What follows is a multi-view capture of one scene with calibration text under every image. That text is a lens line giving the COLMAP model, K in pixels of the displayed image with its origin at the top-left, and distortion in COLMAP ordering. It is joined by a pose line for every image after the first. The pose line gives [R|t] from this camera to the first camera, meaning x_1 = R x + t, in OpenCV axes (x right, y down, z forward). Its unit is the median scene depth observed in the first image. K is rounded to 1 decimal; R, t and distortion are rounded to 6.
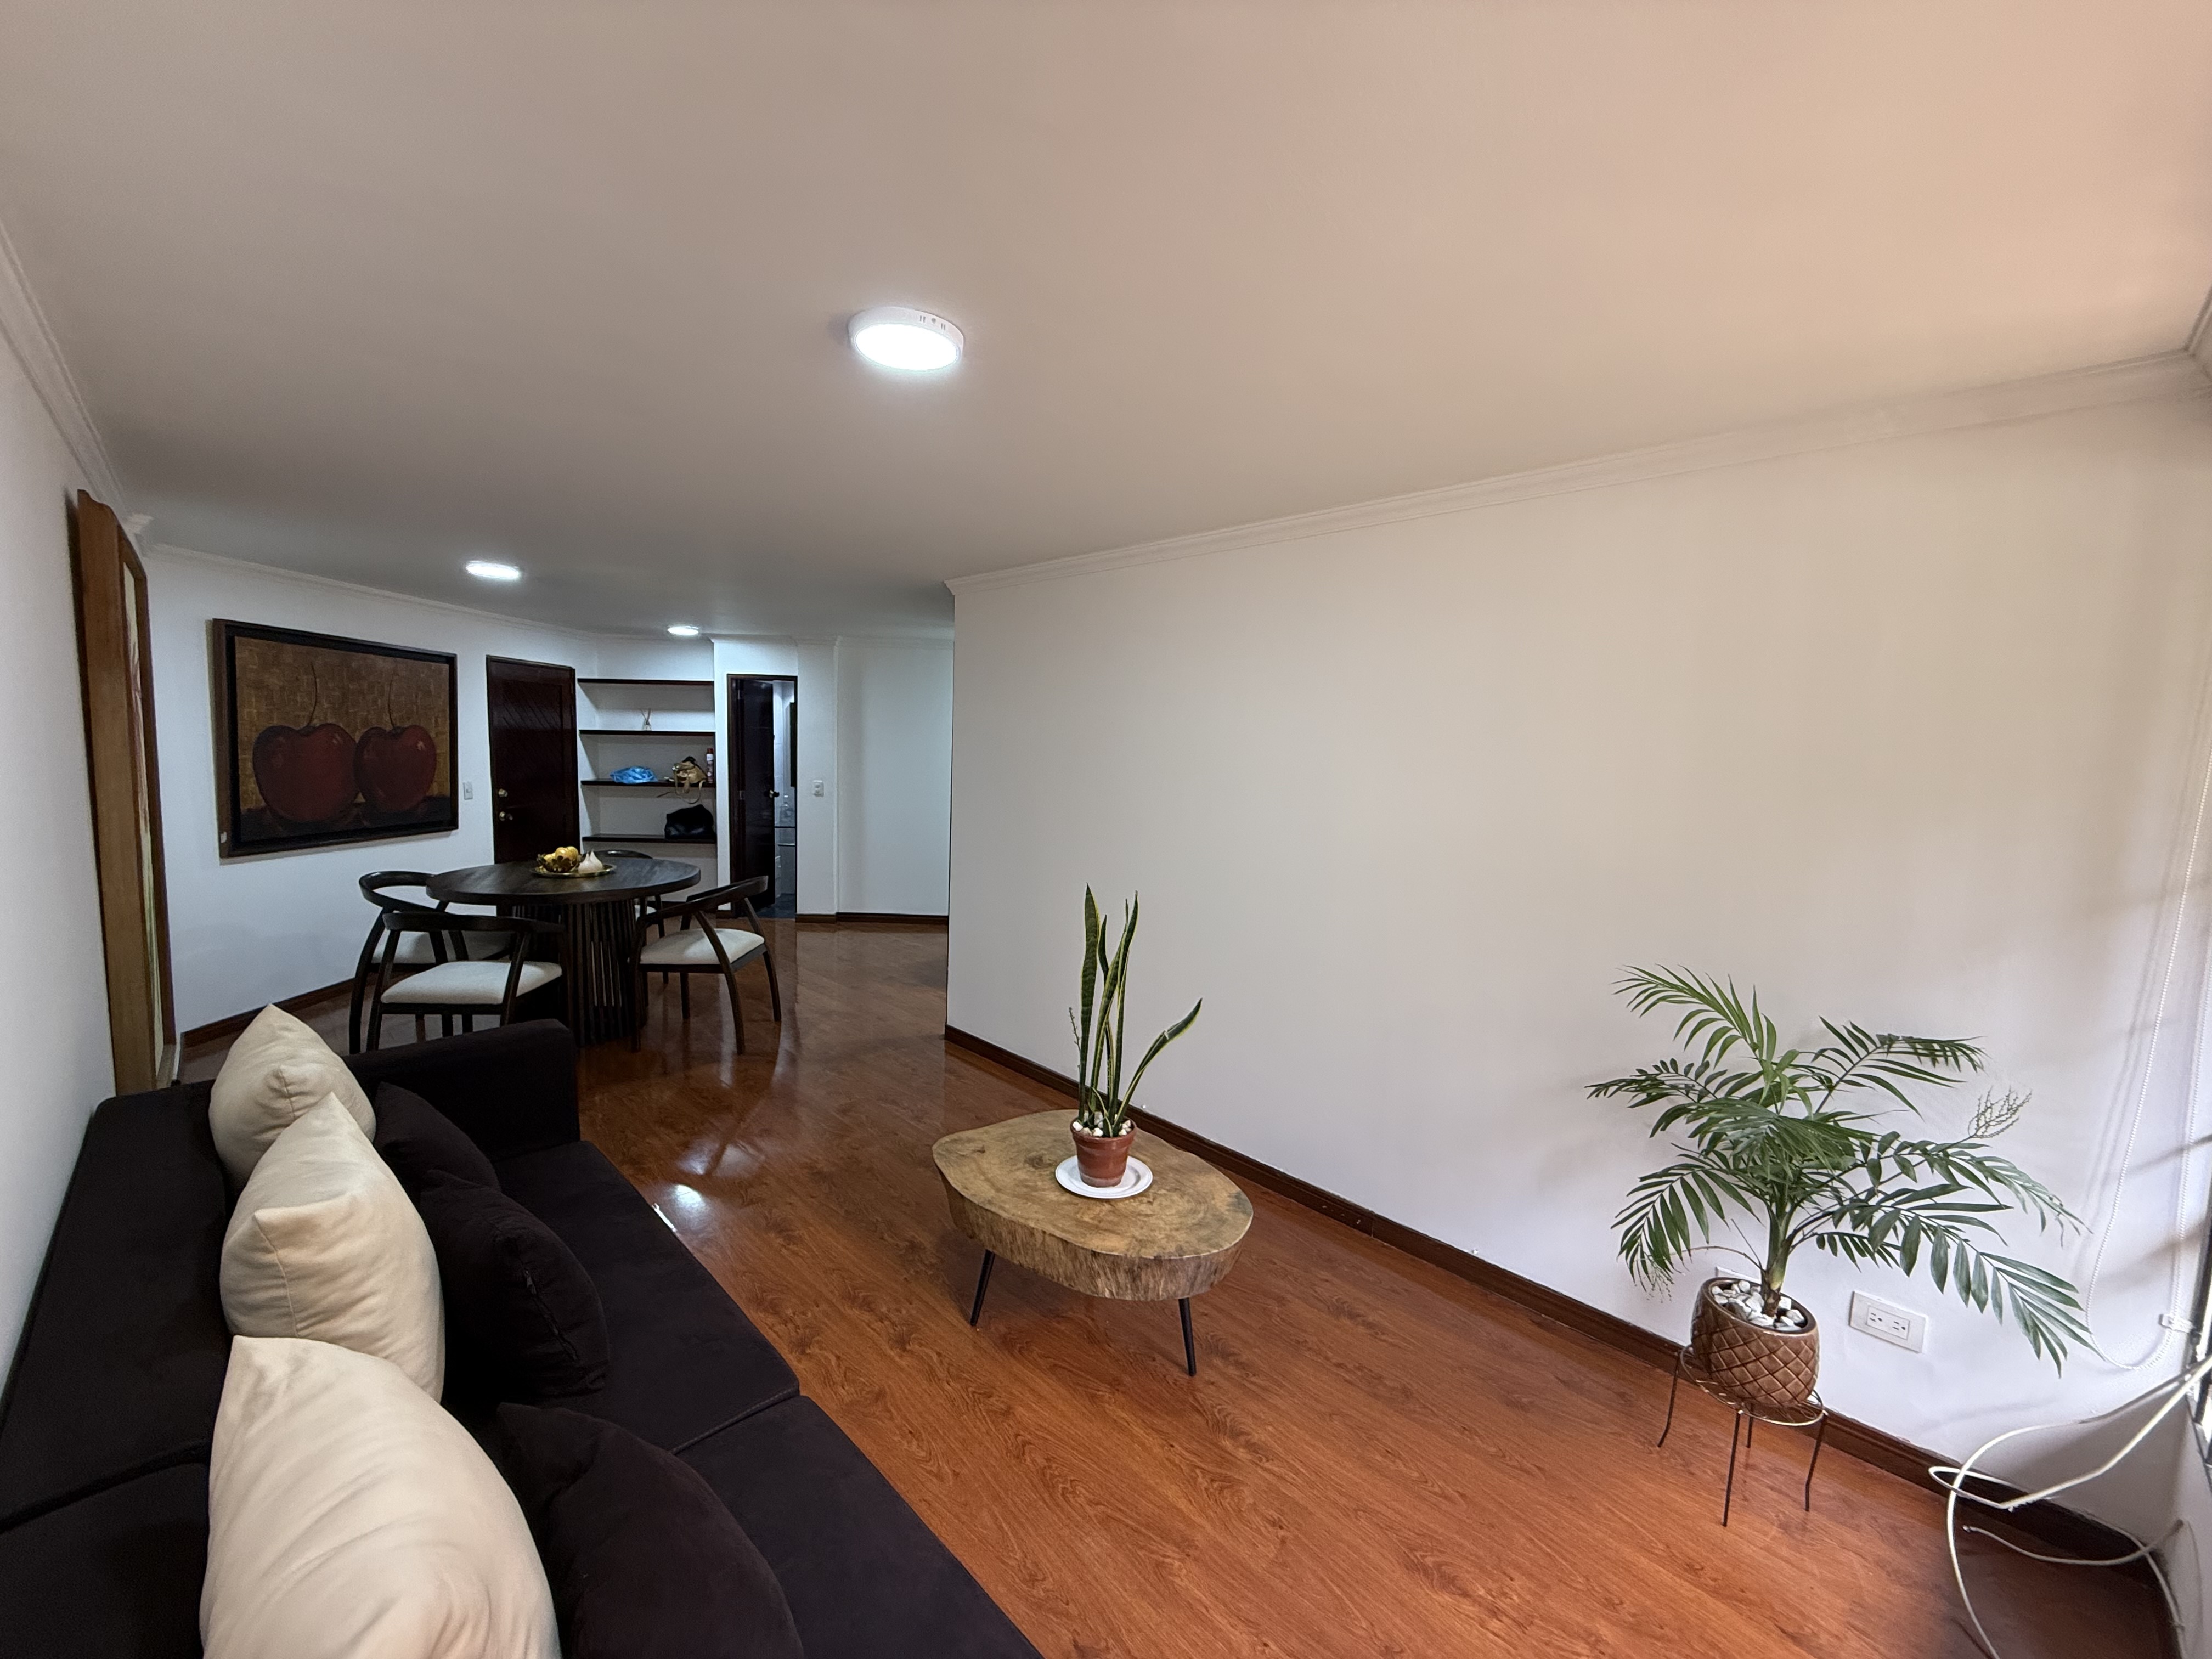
lens RADIAL K [[877.9, 0, 1097.9], [0, 877.9, 829.0], [0, 0, 1]] dist [0.000957, -0.000277]
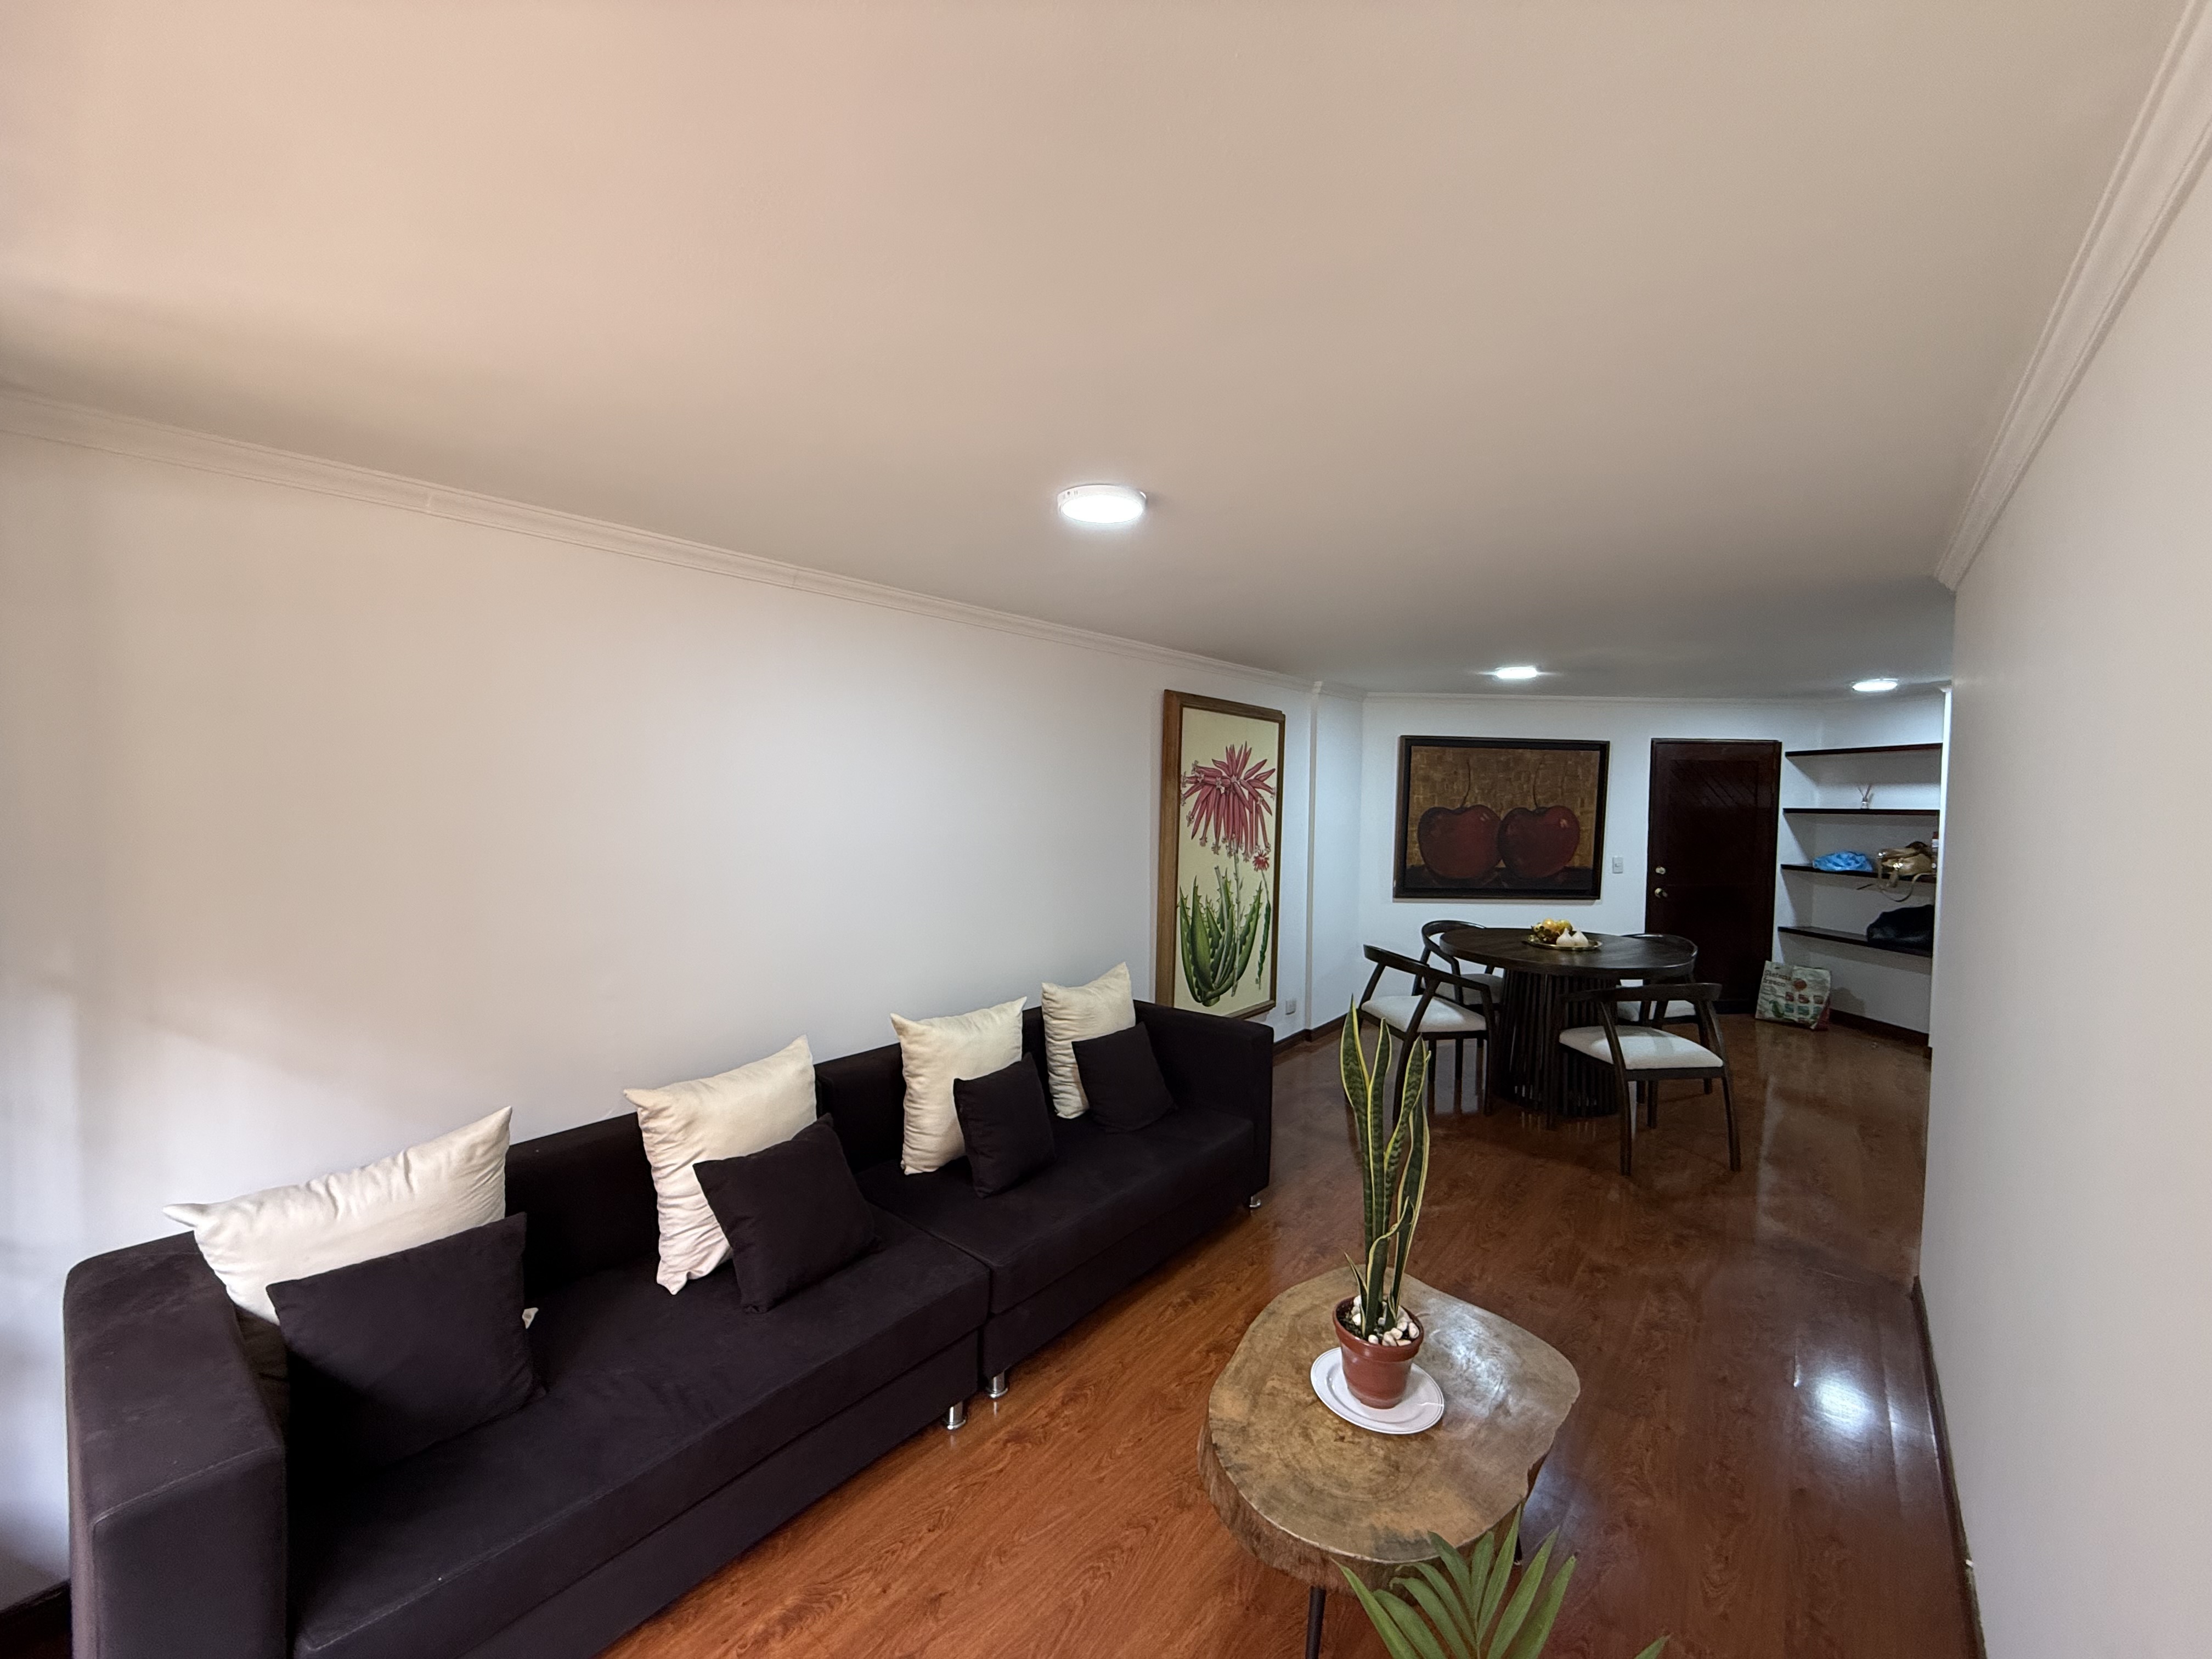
lens RADIAL K [[877.9, 0, 1098.1], [0, 877.9, 828.3], [0, 0, 1]] dist [0.000957, -0.000277]
pose [[0.099118, 0.015530, -0.994954, 0.309878], [-0.105841, 0.994371, 0.004977, -0.027993], [0.989431, 0.104814, 0.100204, 0.268931]]
